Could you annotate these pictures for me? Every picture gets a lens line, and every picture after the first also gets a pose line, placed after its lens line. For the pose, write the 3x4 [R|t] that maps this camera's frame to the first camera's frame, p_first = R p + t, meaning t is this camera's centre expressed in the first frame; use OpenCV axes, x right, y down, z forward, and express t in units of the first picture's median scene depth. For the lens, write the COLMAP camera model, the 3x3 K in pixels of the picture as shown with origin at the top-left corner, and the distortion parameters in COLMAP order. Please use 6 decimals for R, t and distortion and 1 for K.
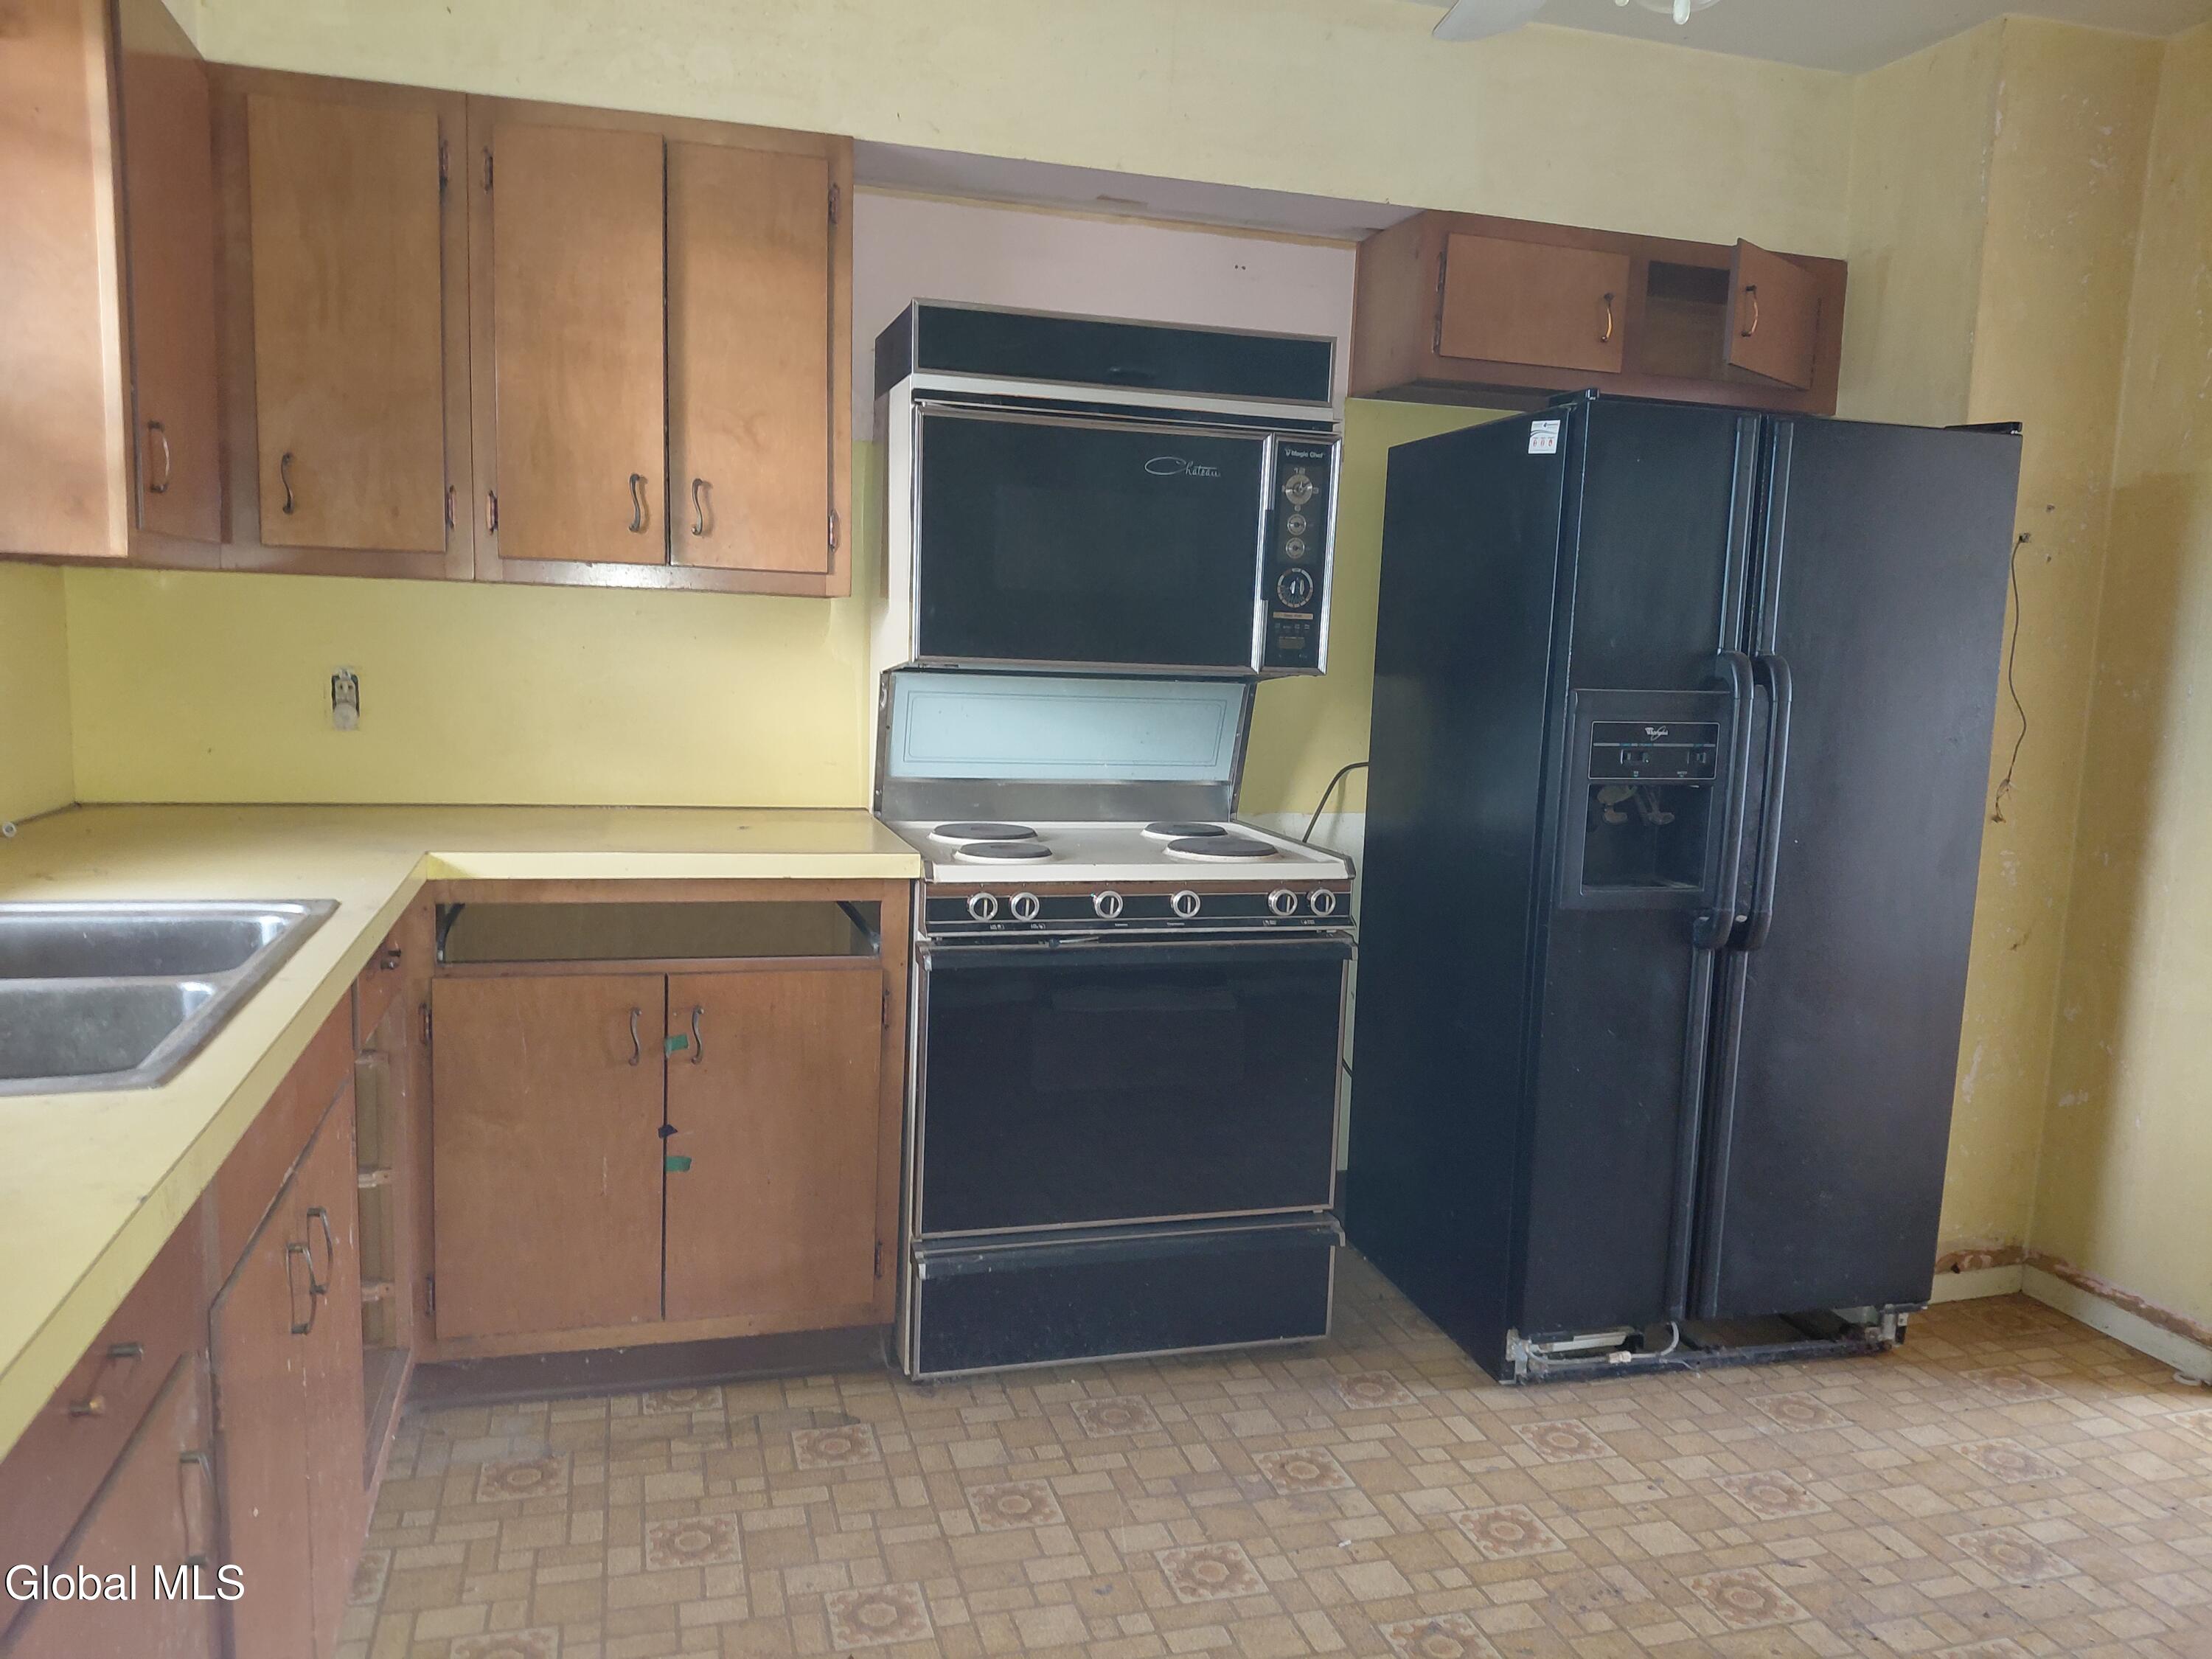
lens RADIAL K [[1654.5, 0, 1105.4], [0, 1654.5, 838.9], [0, 0, 1]] dist [0.005269, -0.016525]
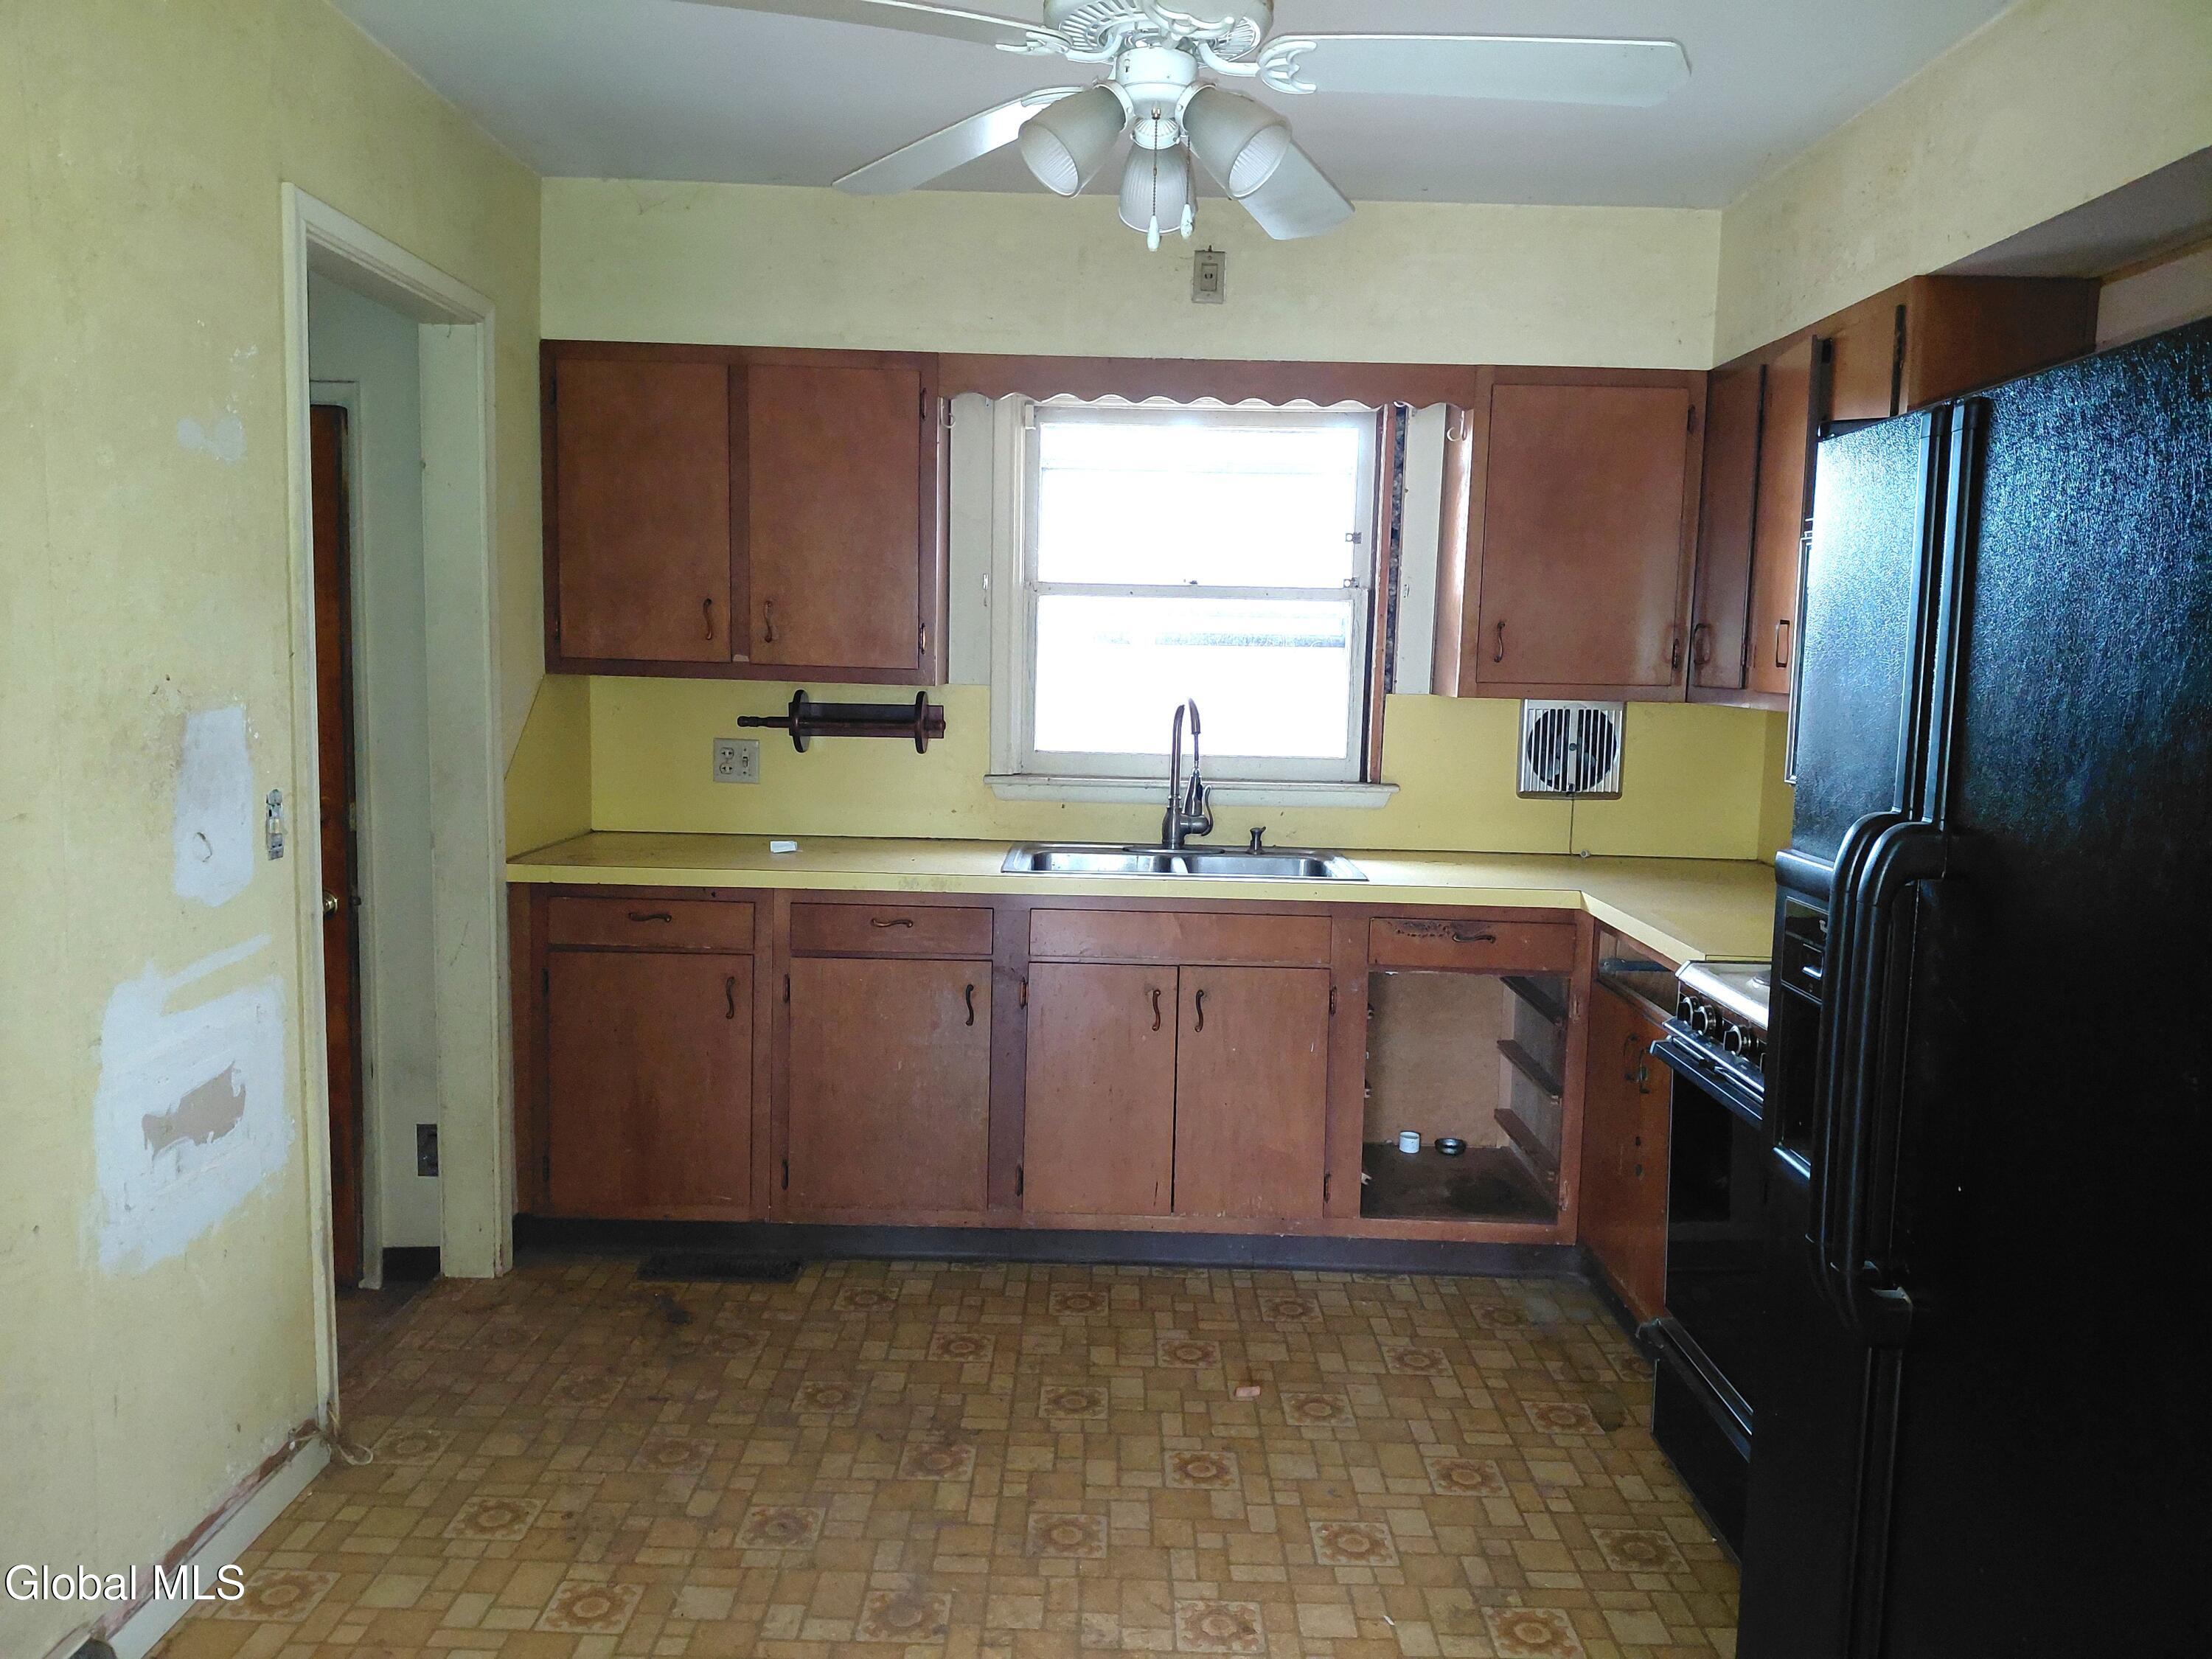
lens RADIAL K [[1654.5, 0, 1102.9], [0, 1654.5, 826.5], [0, 0, 1]] dist [0.005269, -0.016525]
pose [[-0.283747, 0.060137, -0.957012, 1.109475], [-0.167705, 0.979537, 0.111276, -0.136004], [0.944120, 0.192070, -0.267856, 0.979104]]
